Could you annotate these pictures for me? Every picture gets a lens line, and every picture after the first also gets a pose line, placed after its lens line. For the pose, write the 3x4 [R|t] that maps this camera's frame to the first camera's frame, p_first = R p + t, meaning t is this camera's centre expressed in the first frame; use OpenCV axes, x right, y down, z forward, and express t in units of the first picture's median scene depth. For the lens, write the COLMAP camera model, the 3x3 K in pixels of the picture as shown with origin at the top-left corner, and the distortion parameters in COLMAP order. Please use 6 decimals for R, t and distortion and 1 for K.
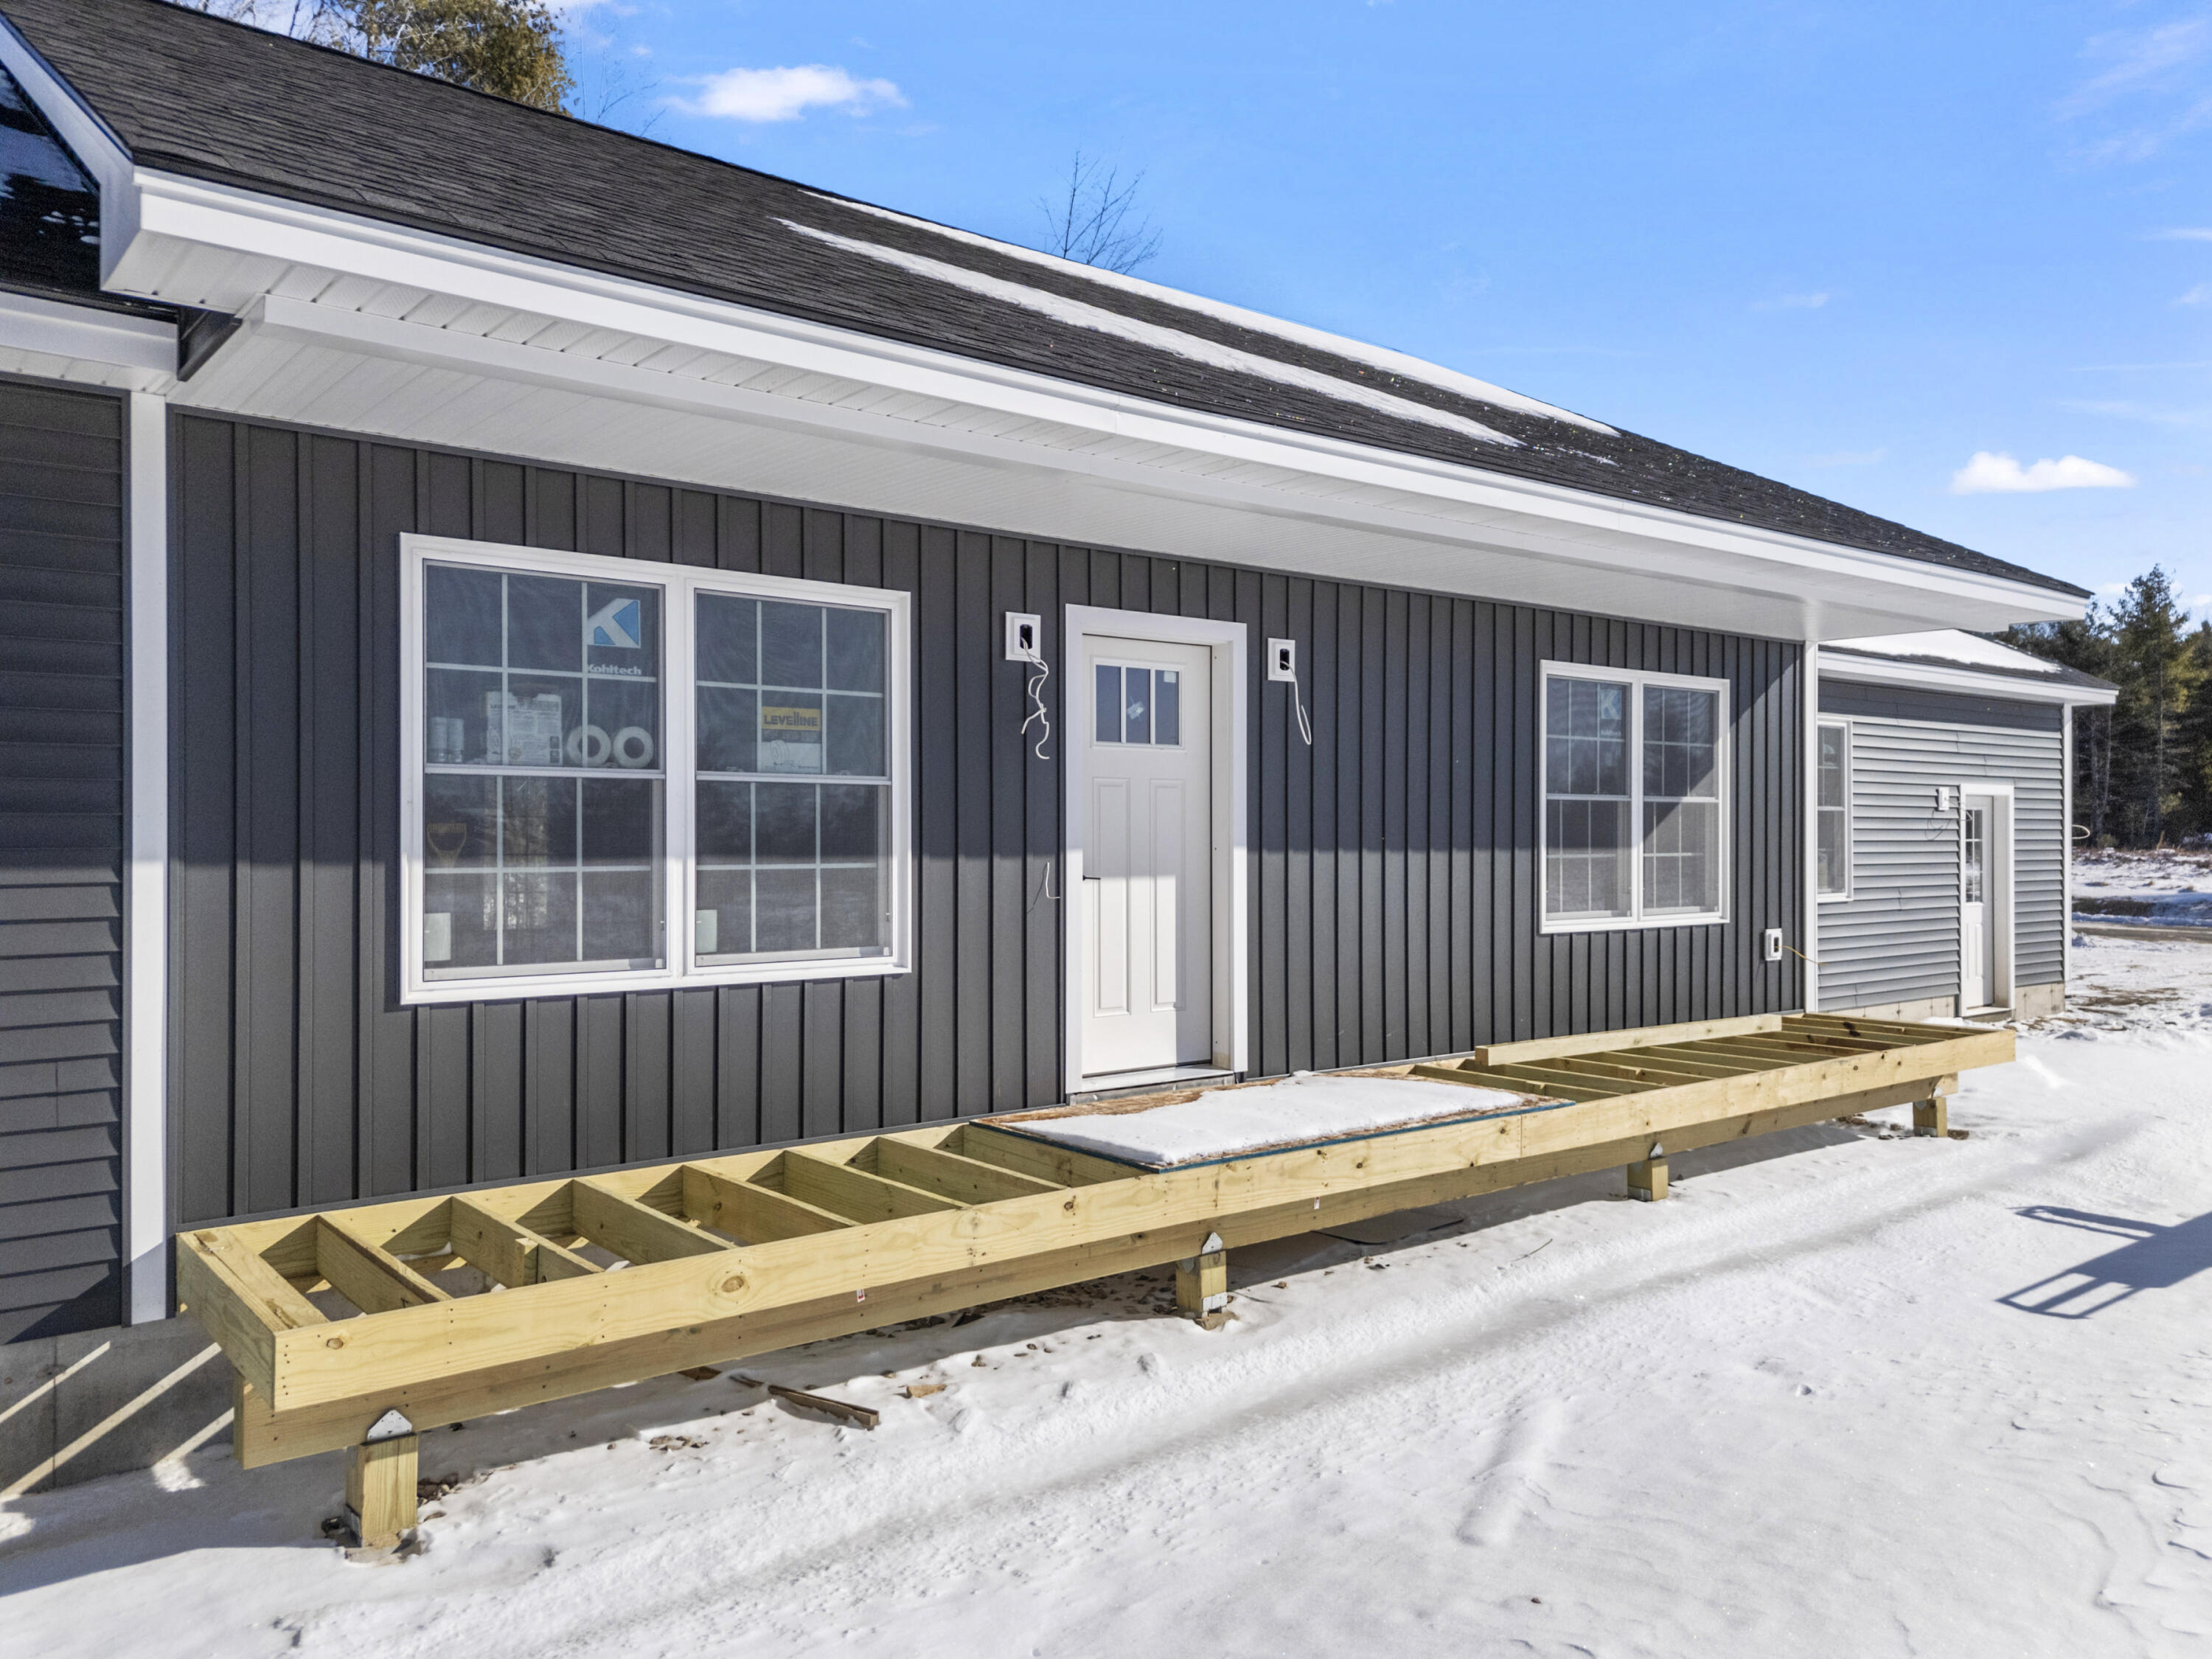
lens RADIAL K [[1640.8, 0, 1138.1], [0, 1640.8, 829.6], [0, 0, 1]] dist [0.047269, -0.000859]
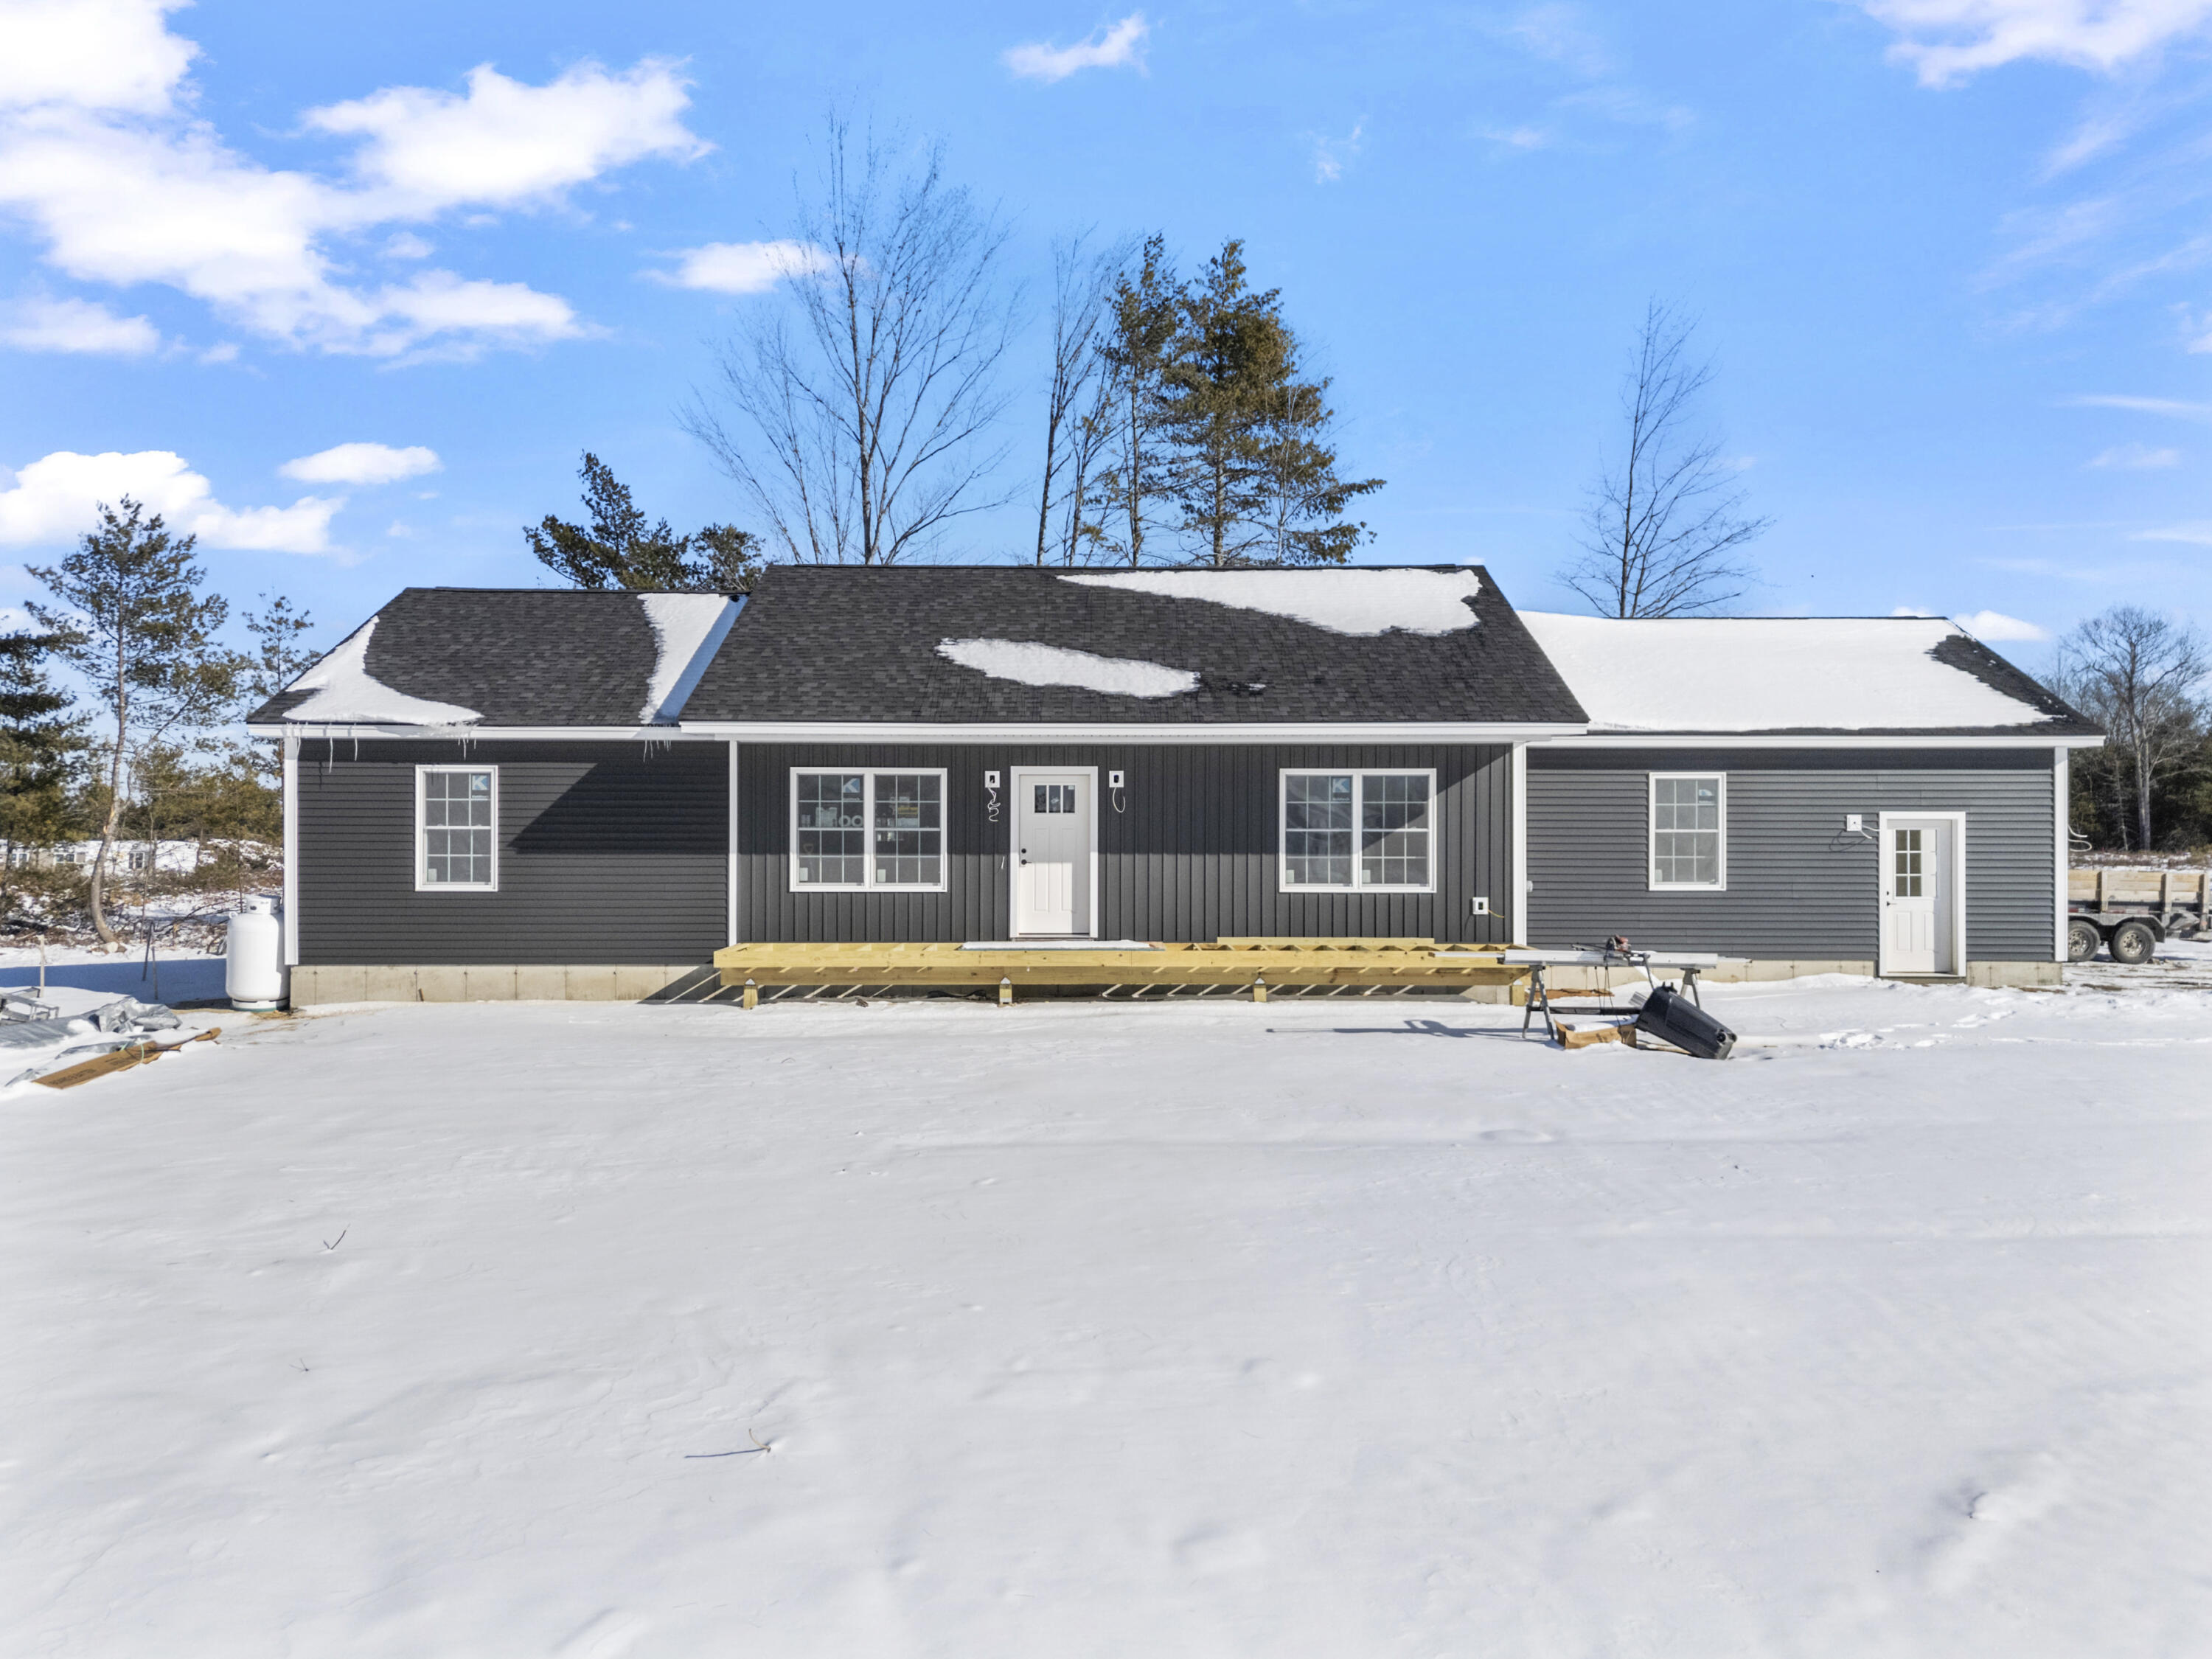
lens RADIAL K [[1640.8, 0, 1138.1], [0, 1640.8, 829.6], [0, 0, 1]] dist [0.047269, -0.000859]
pose [[0.786096, -0.003139, -0.618097, 1.718243], [-0.000123, 0.999986, -0.005235, -0.011240], [0.618105, 0.004191, 0.786084, -1.006070]]
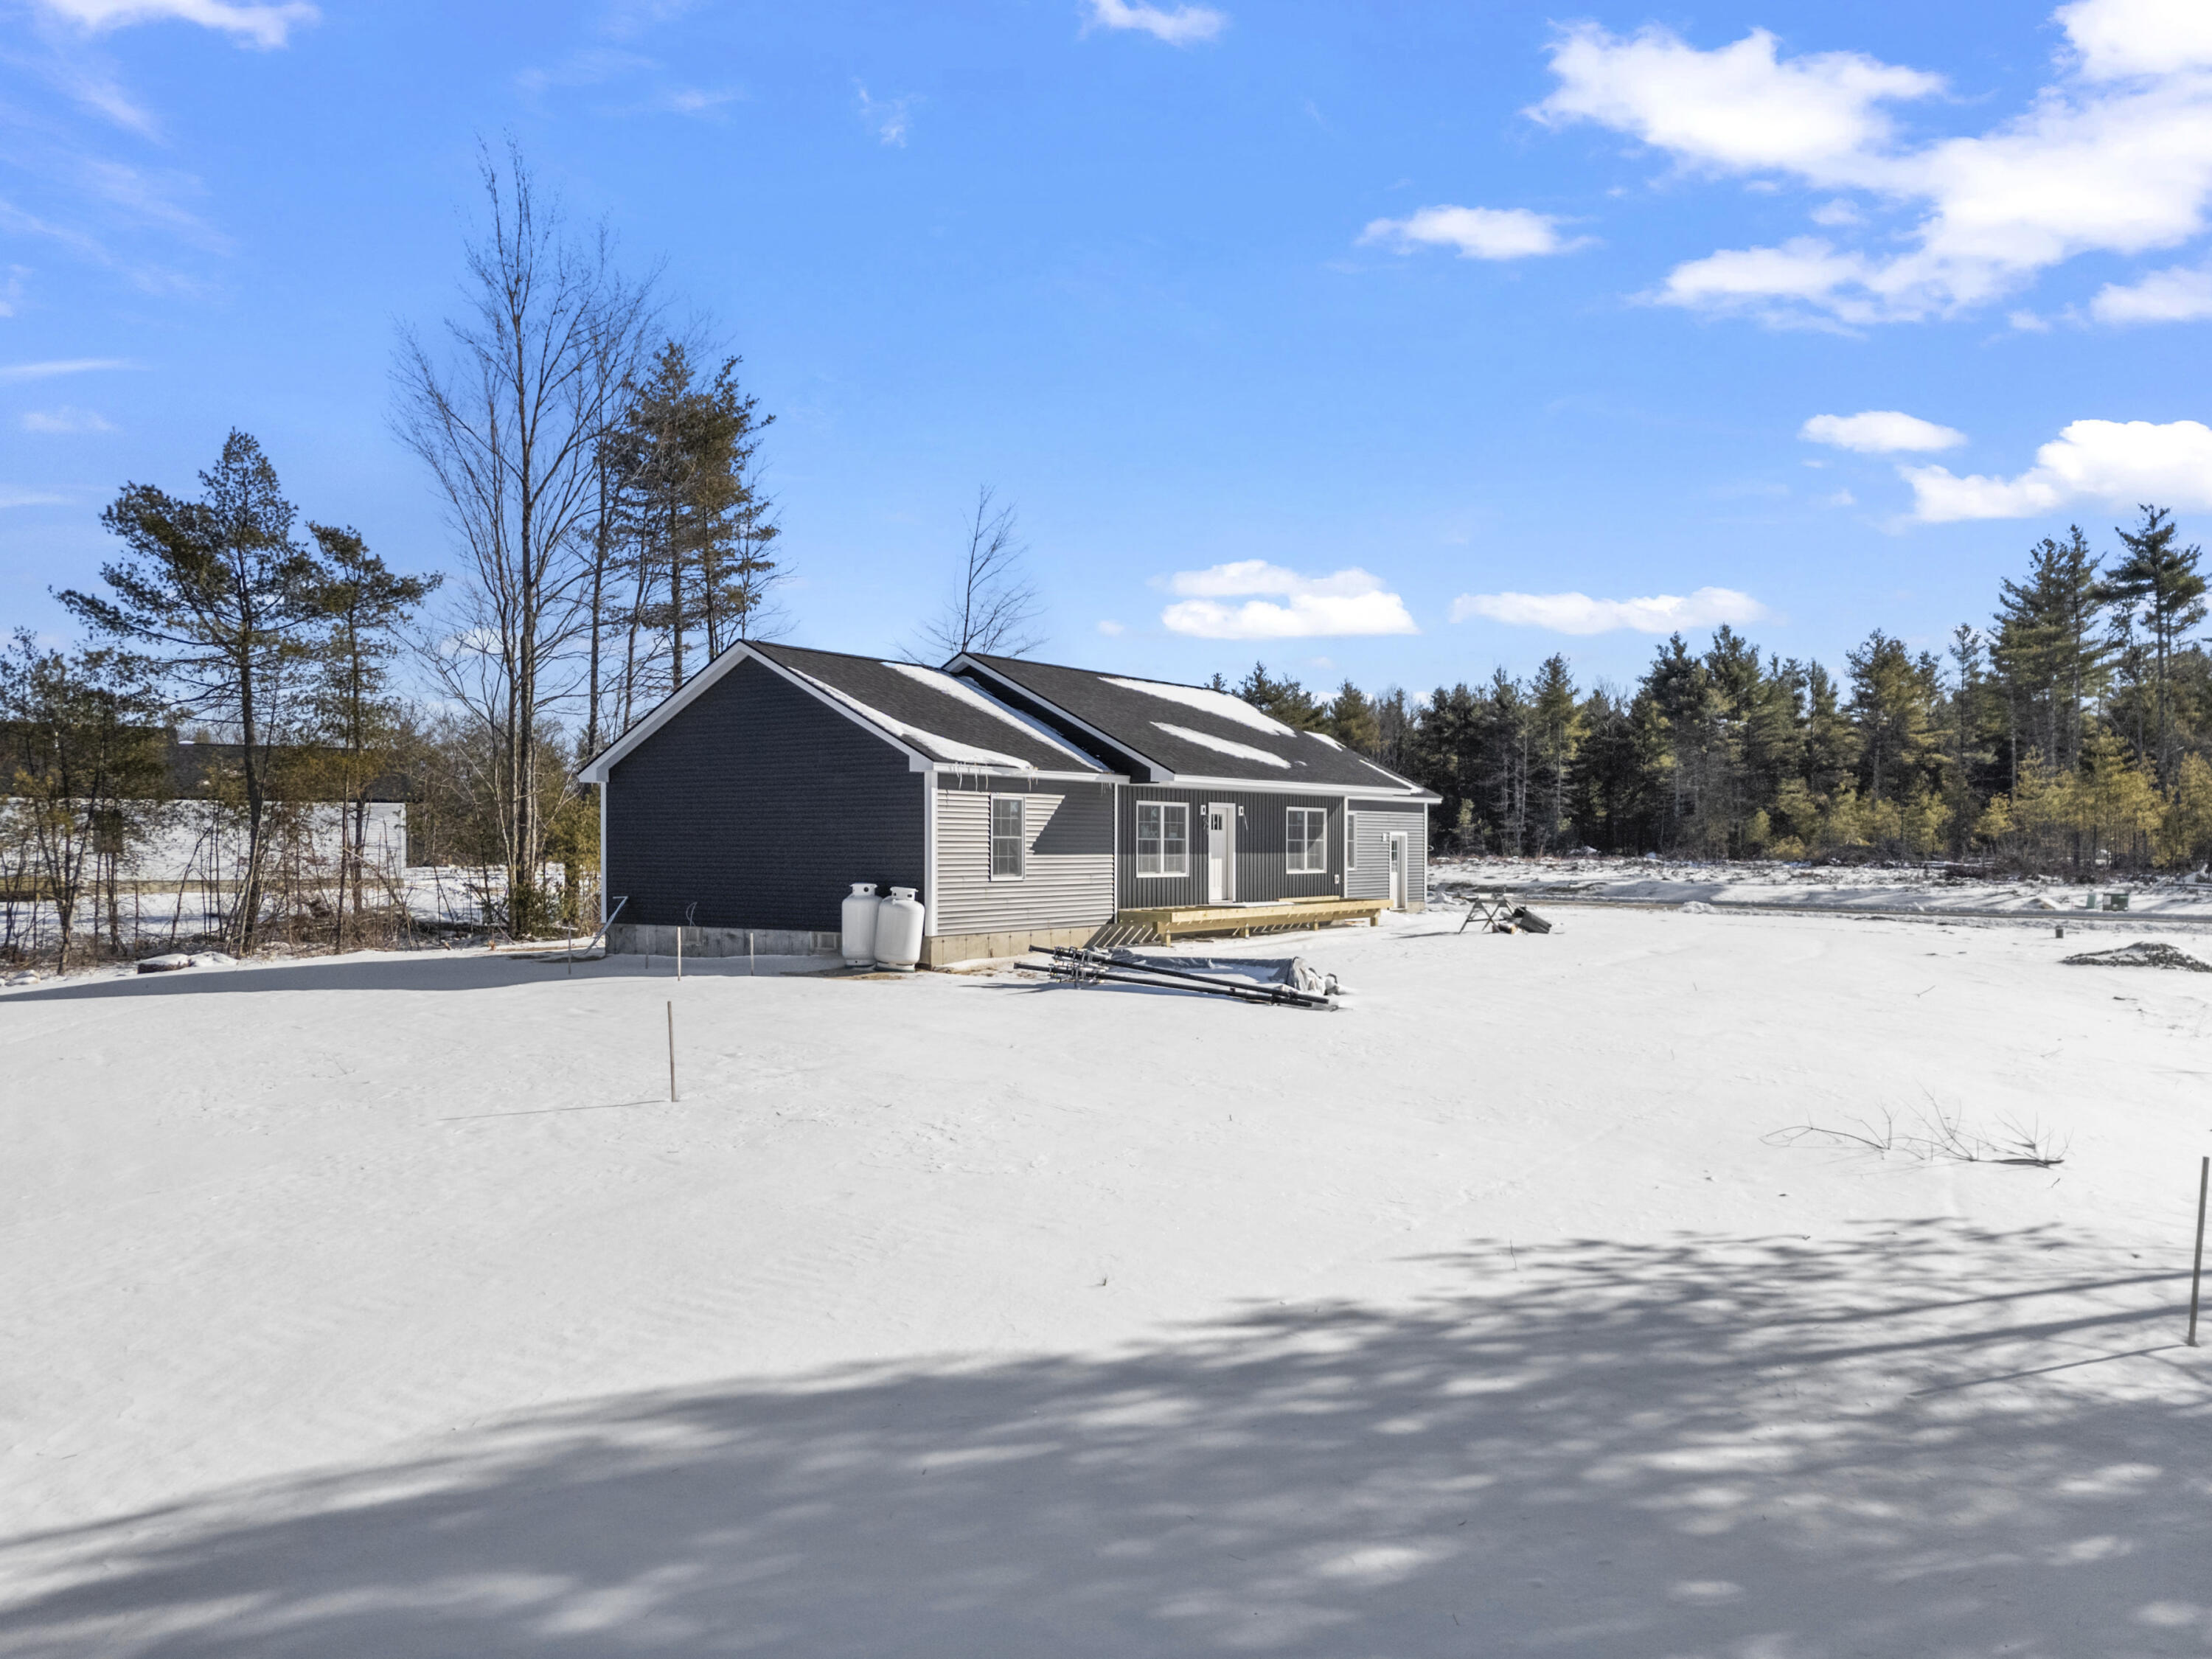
lens RADIAL K [[1640.8, 0, 1138.1], [0, 1640.8, 829.6], [0, 0, 1]] dist [0.047269, -0.000859]
pose [[0.962644, 0.007620, 0.270662, -1.424422], [-0.006271, 0.999963, -0.005850, -0.023976], [-0.270696, 0.003934, 0.962657, -3.314424]]
